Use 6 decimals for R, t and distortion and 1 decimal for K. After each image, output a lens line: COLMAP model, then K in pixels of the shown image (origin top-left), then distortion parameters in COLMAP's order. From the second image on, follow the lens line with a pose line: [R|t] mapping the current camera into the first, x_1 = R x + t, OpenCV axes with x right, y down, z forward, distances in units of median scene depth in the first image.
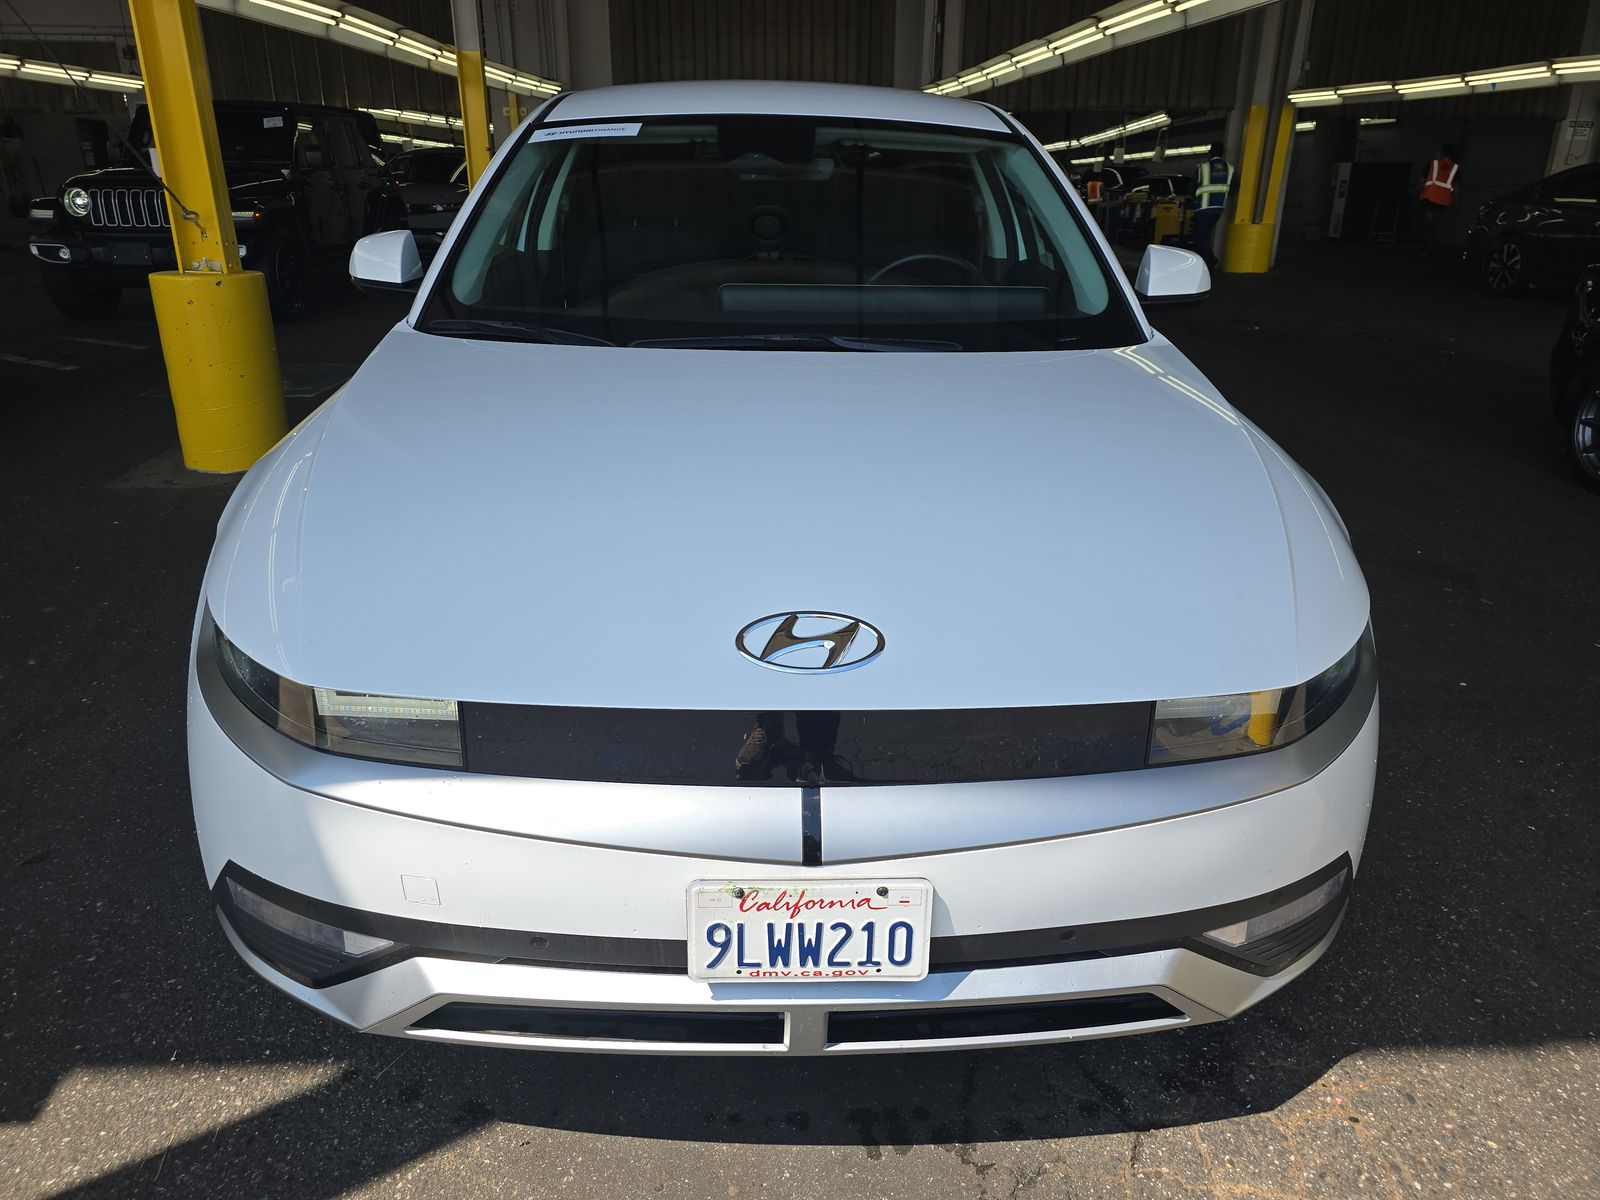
lens RADIAL K [[1073.4, 0, 791.0], [0, 1073.4, 602.8], [0, 0, 1]] dist [0.006633, -0.001113]
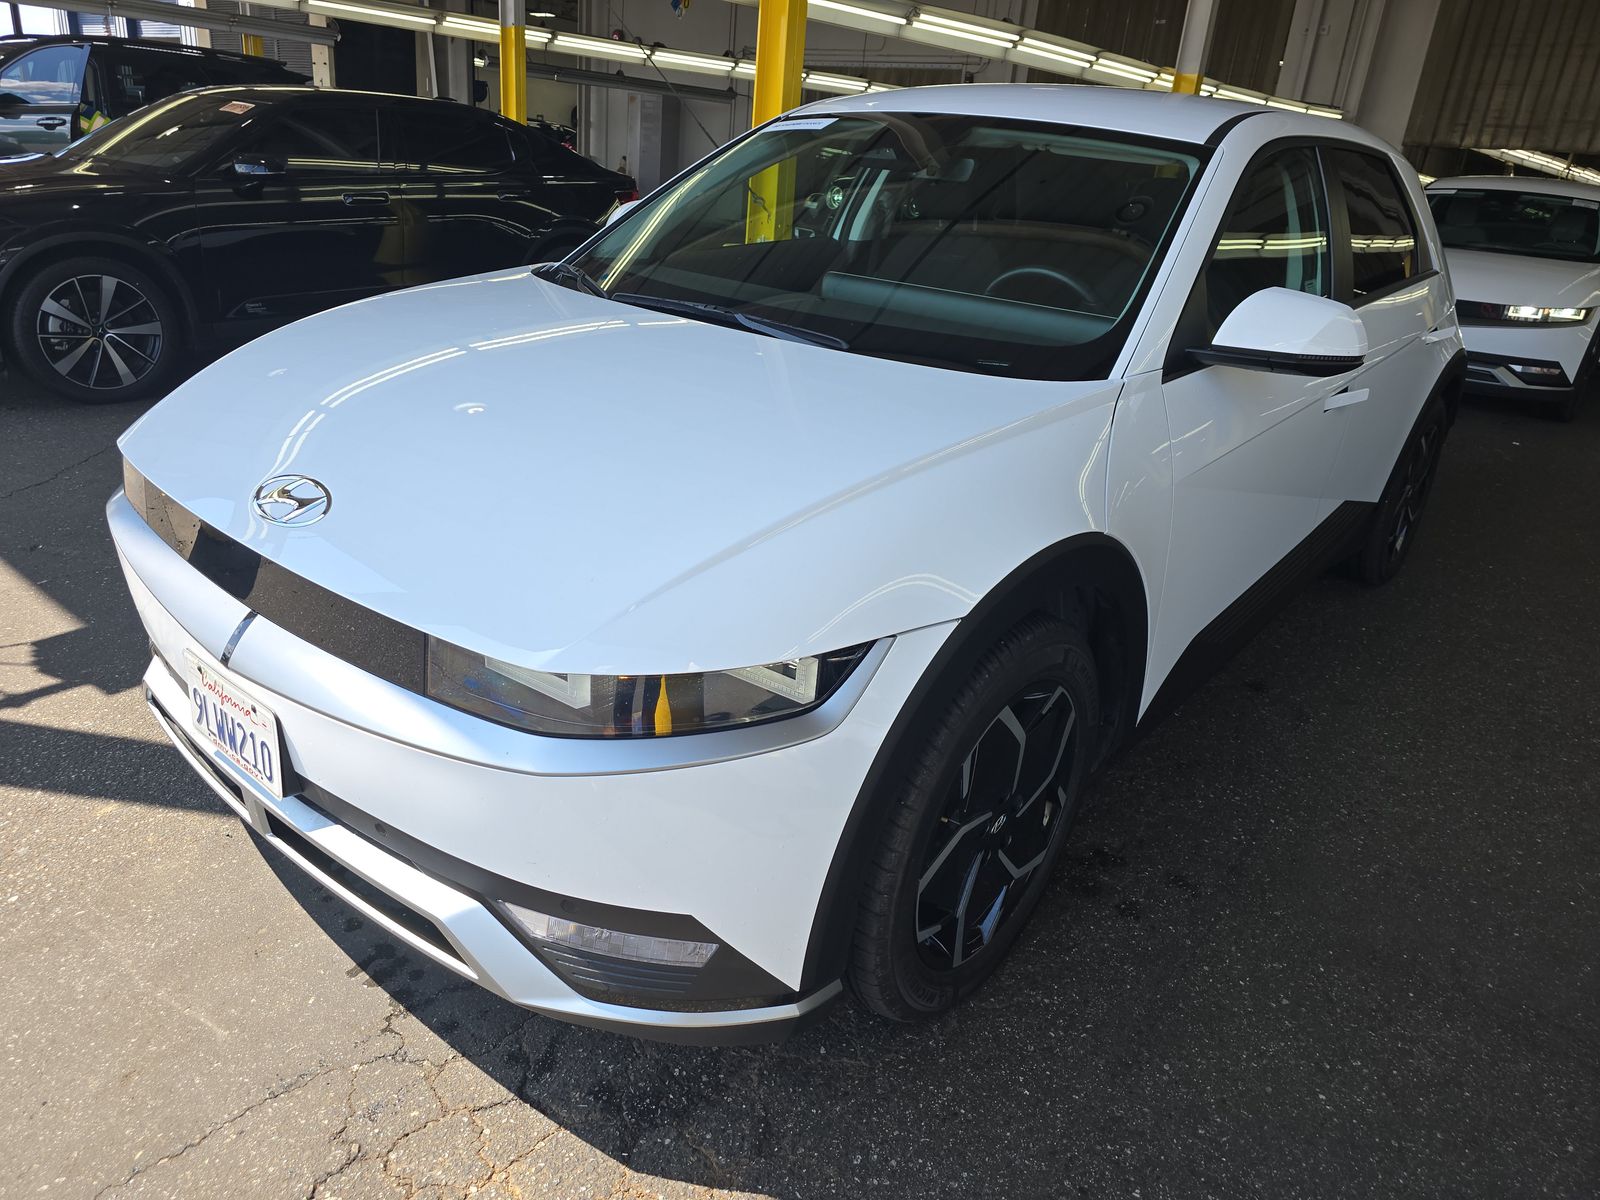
lens RADIAL K [[1073.4, 0, 790.4], [0, 1073.4, 593.9], [0, 0, 1]] dist [0.006633, -0.001113]
pose [[0.742107, 0.293900, -0.602412, 0.581101], [-0.311899, 0.946928, 0.077754, -0.064264], [0.593293, 0.130190, 0.794389, 0.176177]]
